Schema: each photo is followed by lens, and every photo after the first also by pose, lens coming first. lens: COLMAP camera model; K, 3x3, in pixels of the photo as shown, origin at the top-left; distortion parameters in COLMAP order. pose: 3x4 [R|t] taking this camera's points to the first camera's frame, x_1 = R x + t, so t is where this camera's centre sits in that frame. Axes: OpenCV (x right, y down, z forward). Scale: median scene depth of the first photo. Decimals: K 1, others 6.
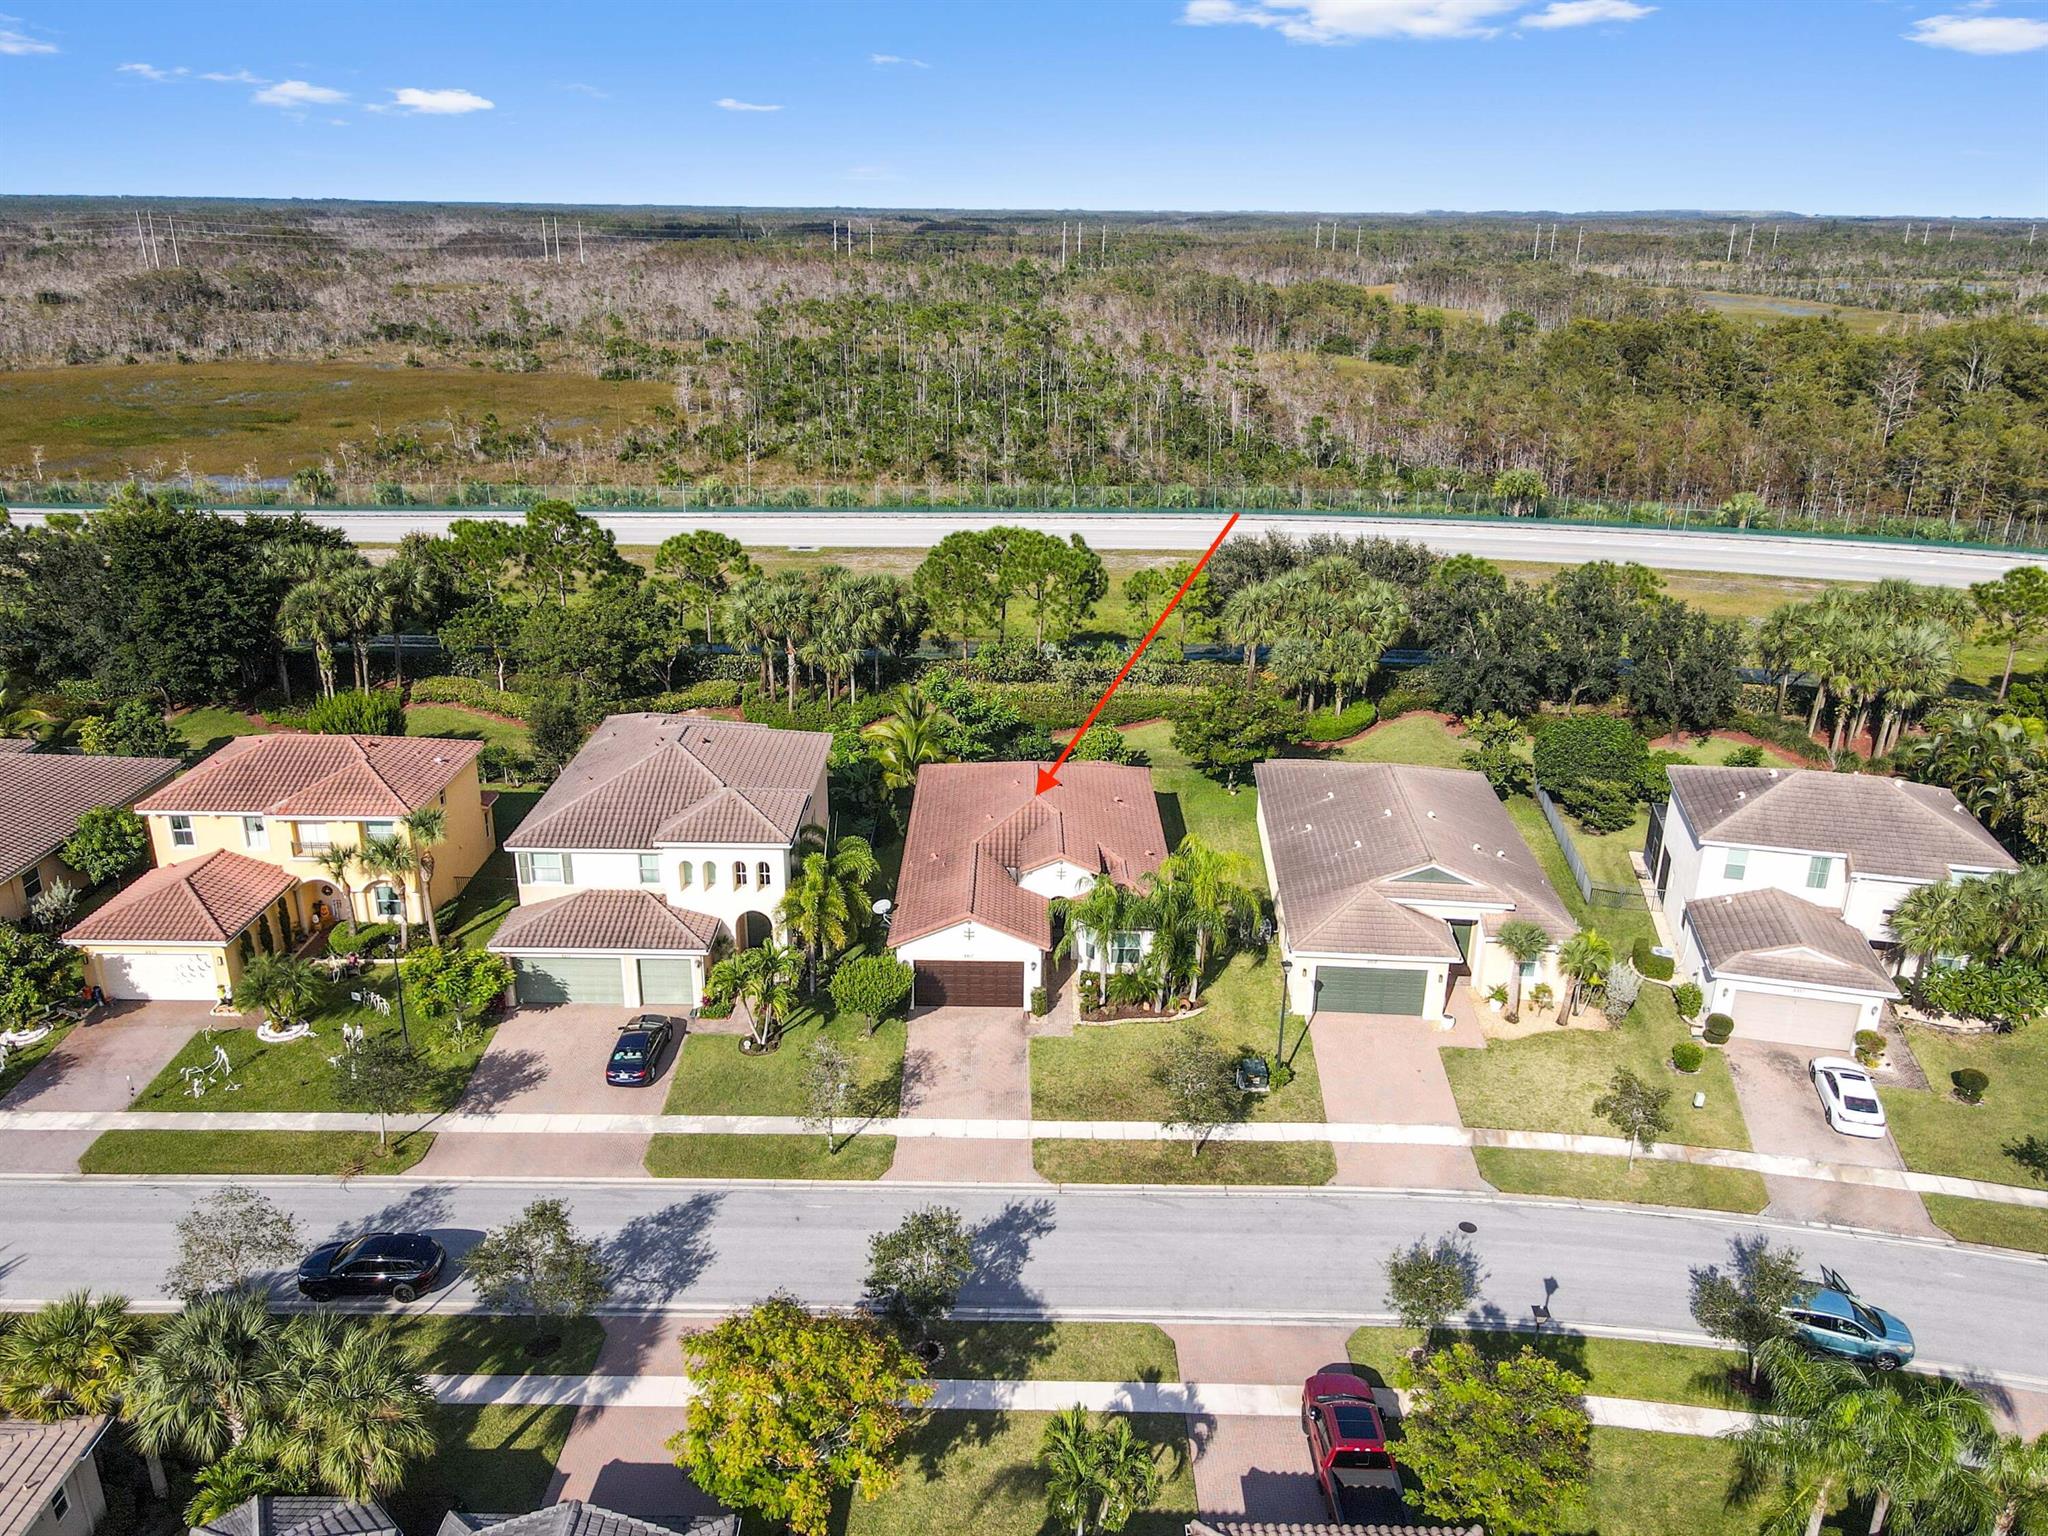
lens RADIAL K [[1509.6, 0, 1008.4], [0, 1509.6, 776.6], [0, 0, 1]] dist [0.013230, 0.011250]
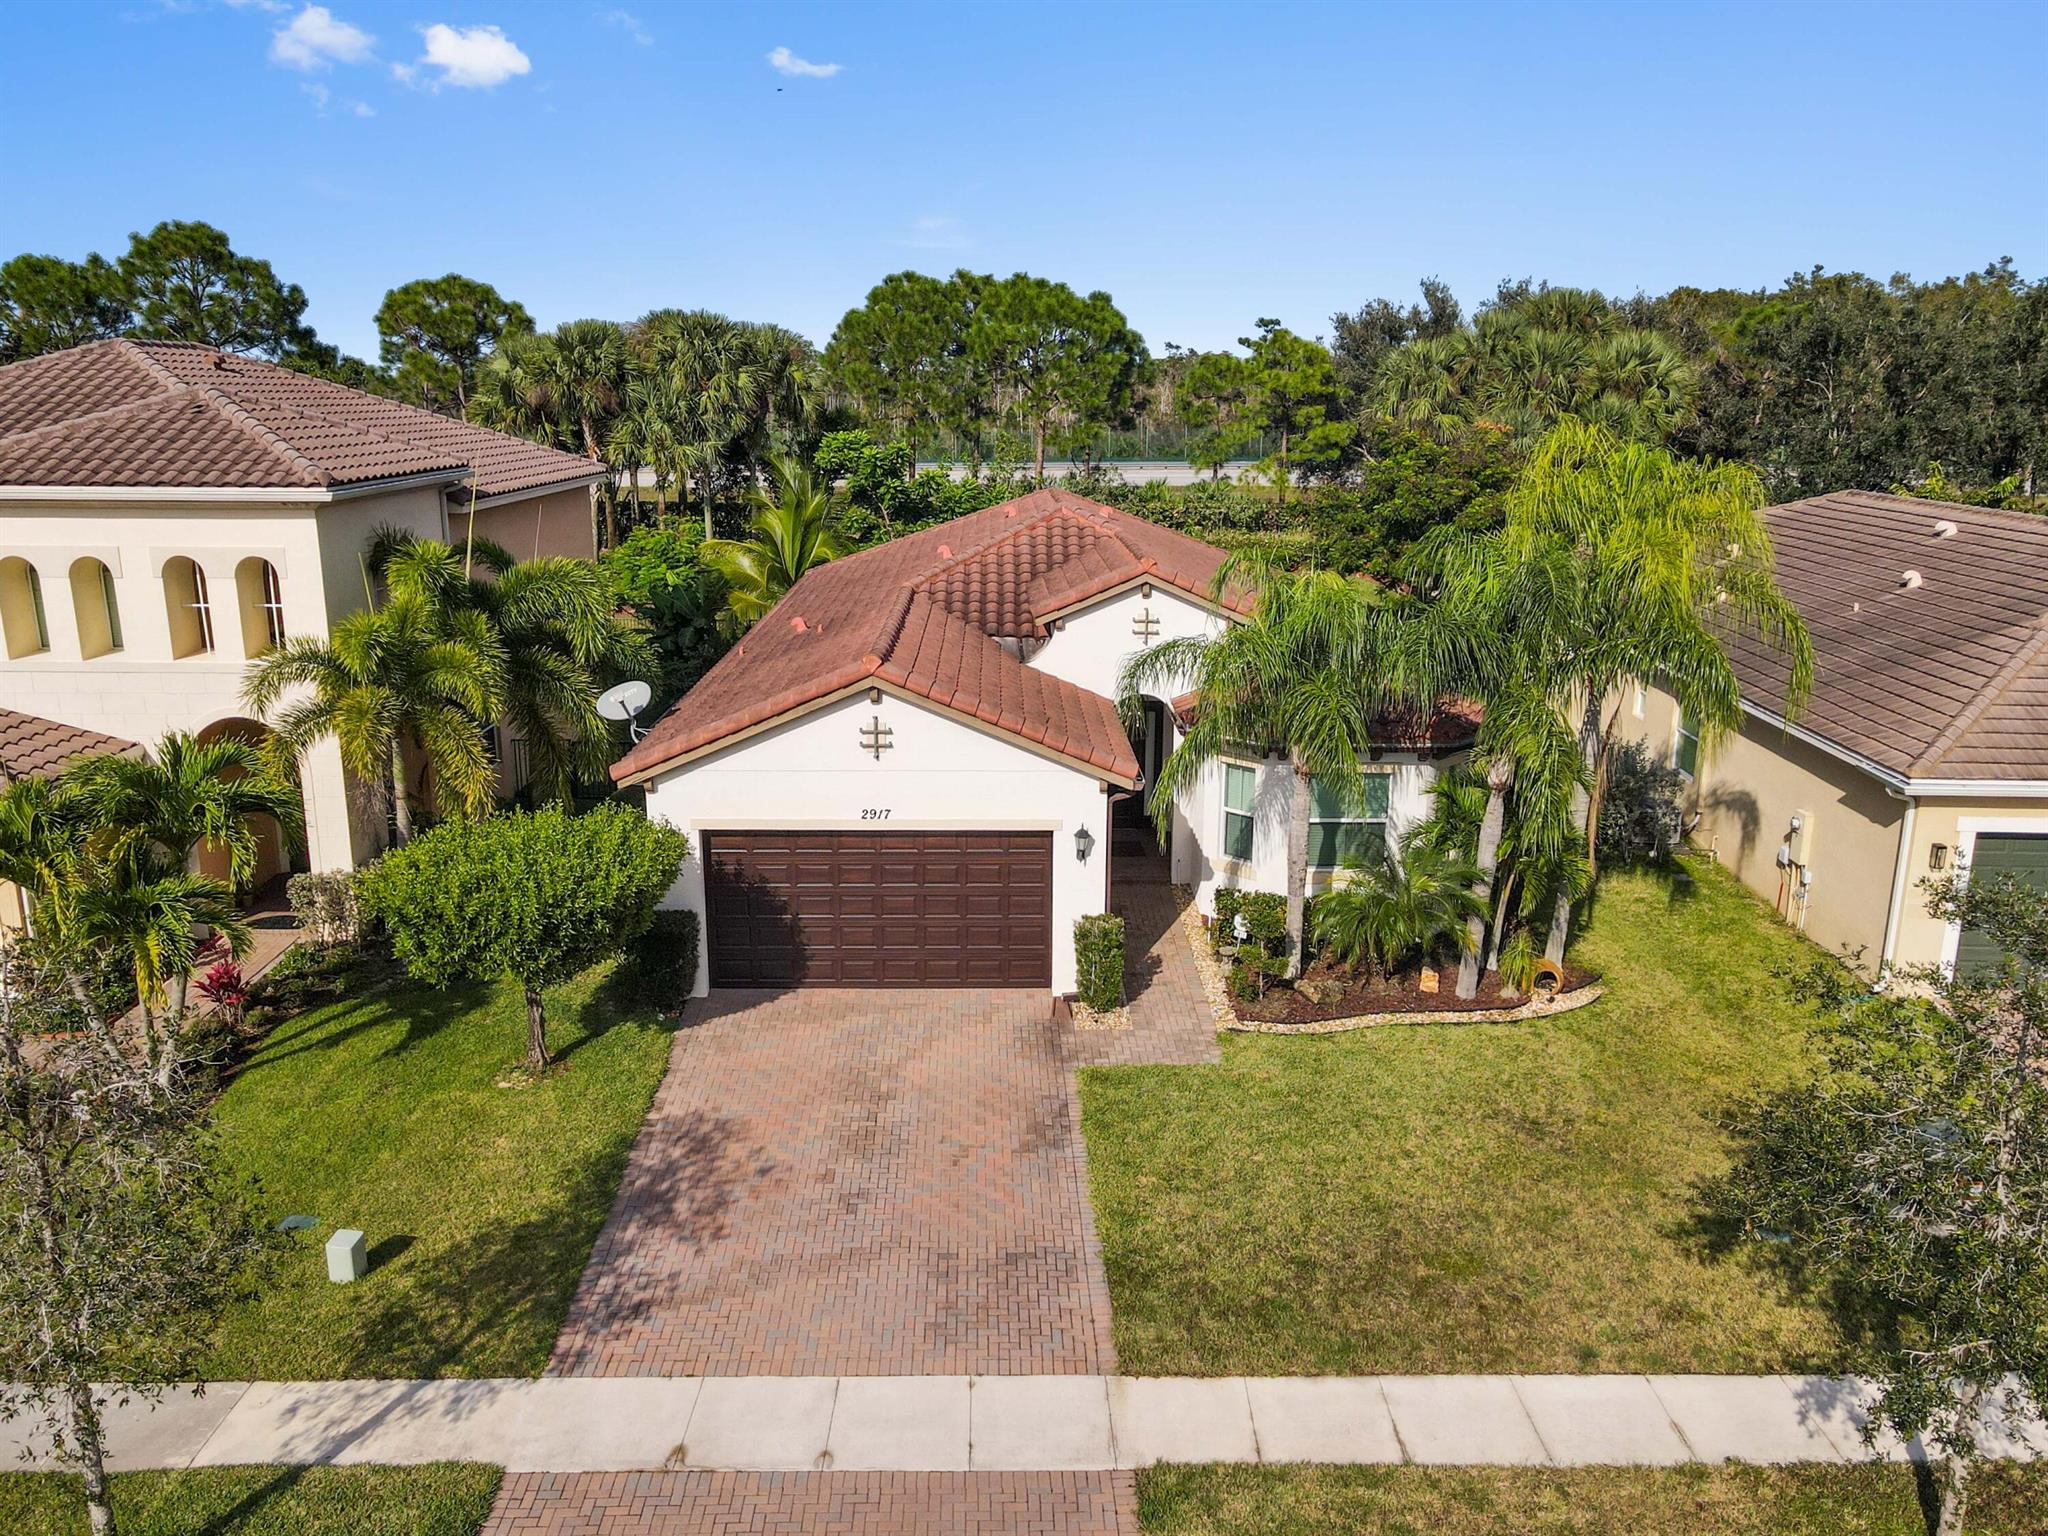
lens RADIAL K [[1509.6, 0, 1008.3], [0, 1509.6, 768.3], [0, 0, 1]] dist [0.013230, 0.011250]
pose [[0.999786, -0.014065, 0.015192, -0.003261], [0.015786, 0.992662, -0.119887, 0.148106], [-0.013394, 0.120101, 0.992671, 0.691825]]
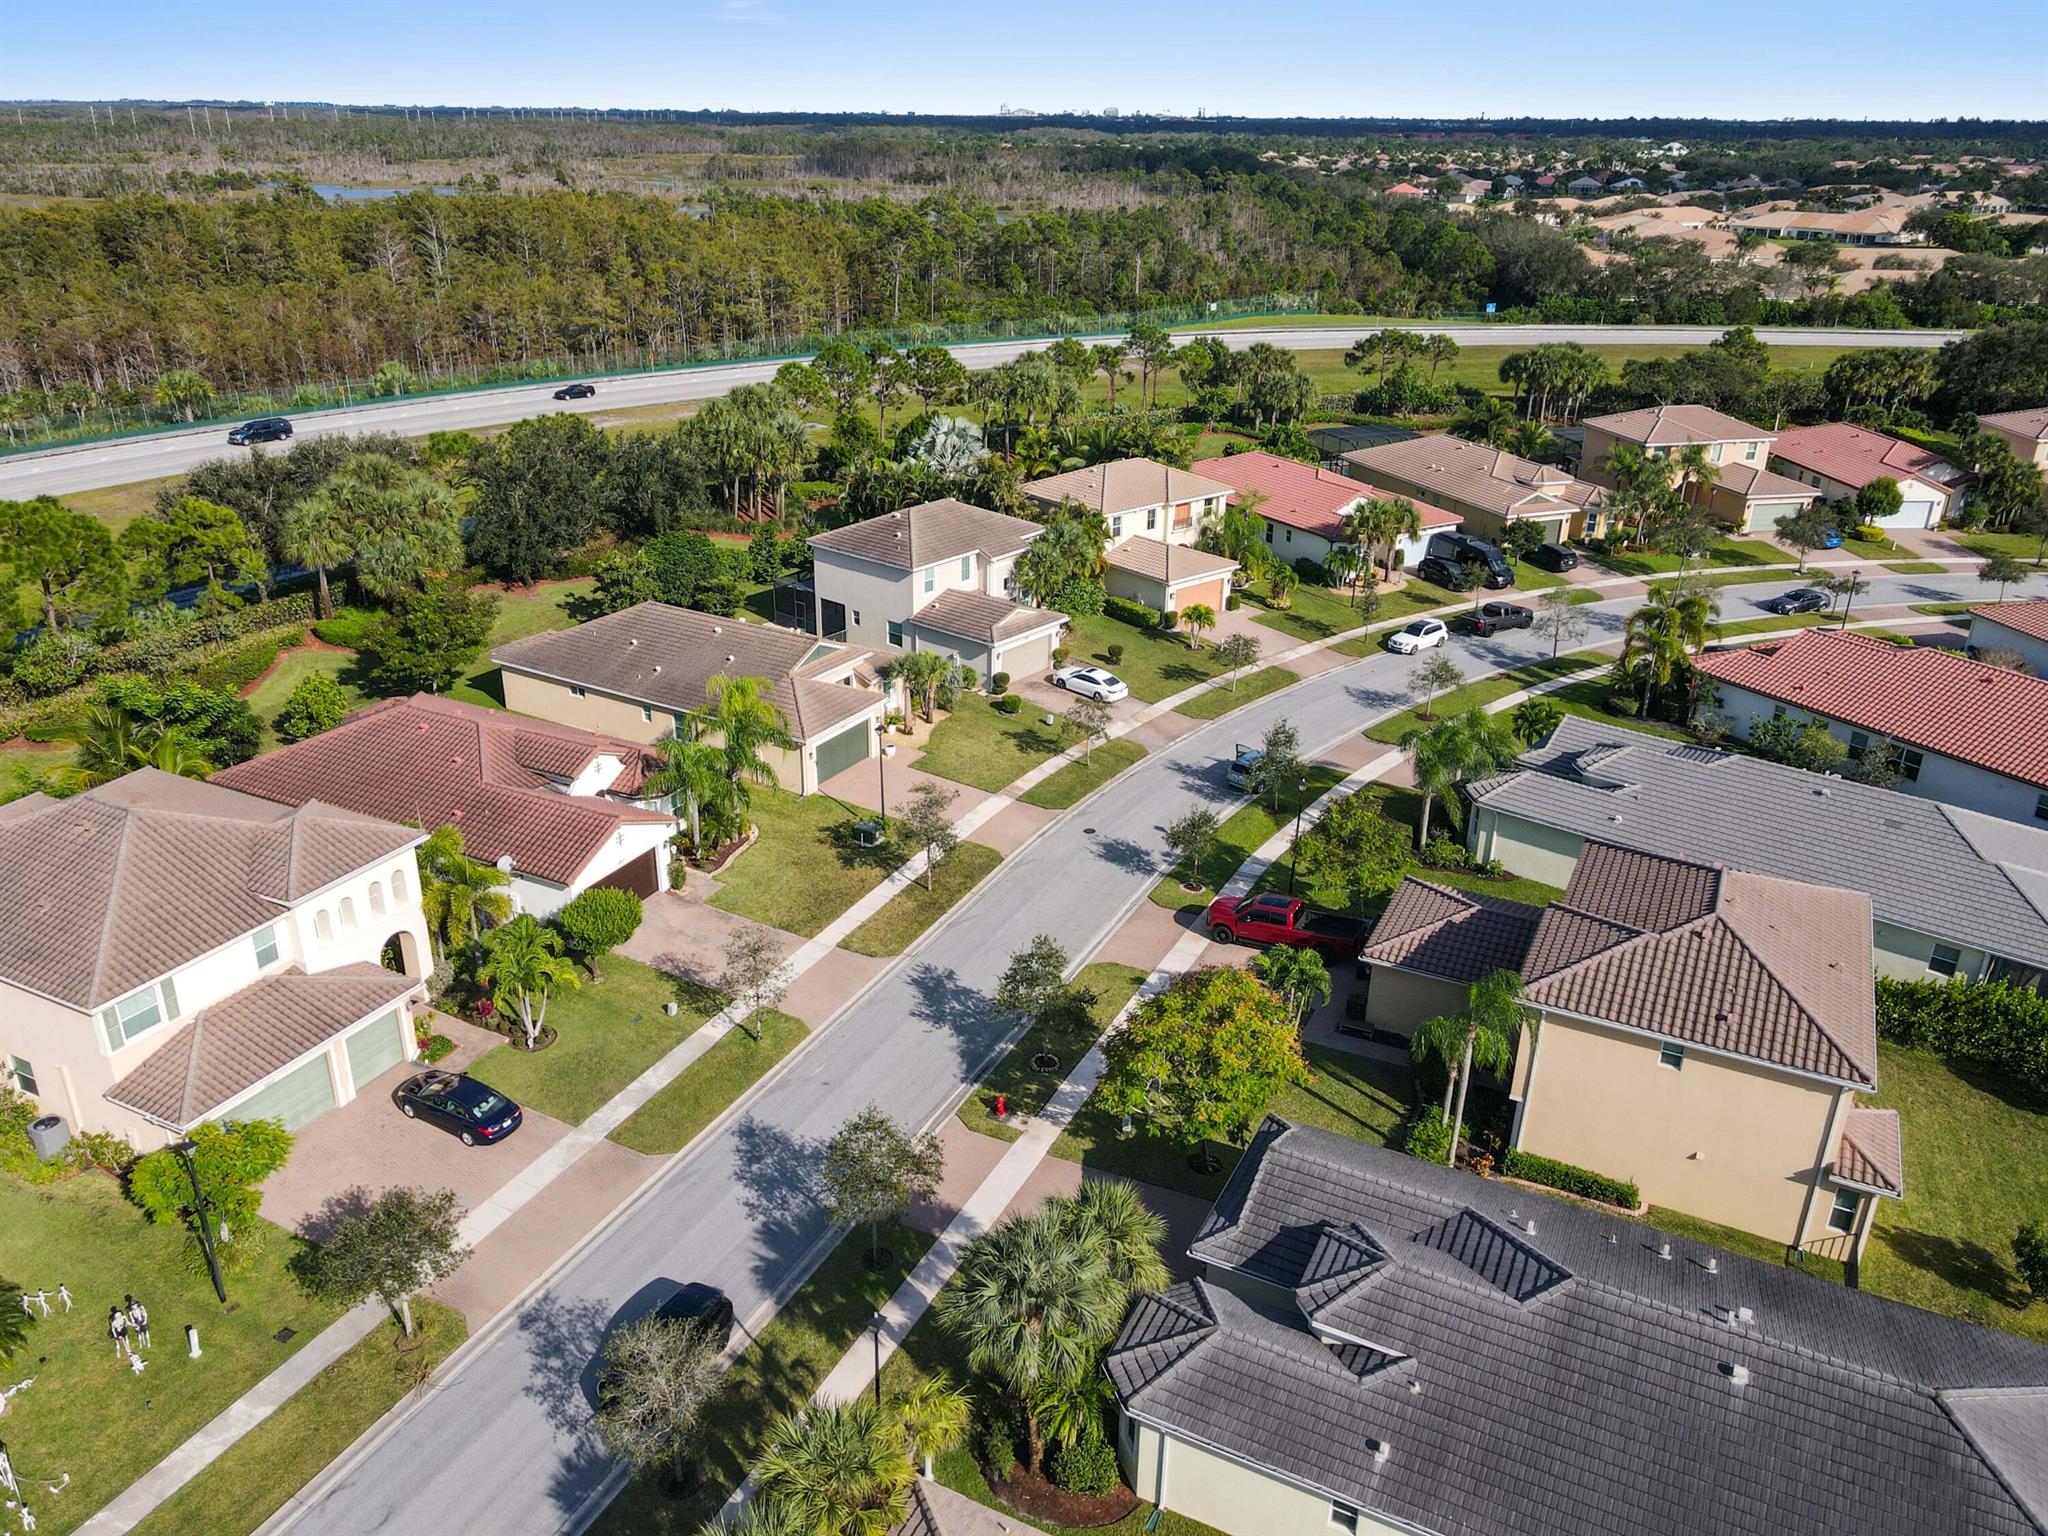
lens RADIAL K [[1509.6, 0, 1012.8], [0, 1509.6, 748.4], [0, 0, 1]] dist [0.013230, 0.011250]
pose [[0.446724, -0.355782, 0.820888, -0.701013], [0.315382, 0.921254, 0.227652, -0.094455], [-0.837241, 0.157196, 0.523753, 0.258164]]
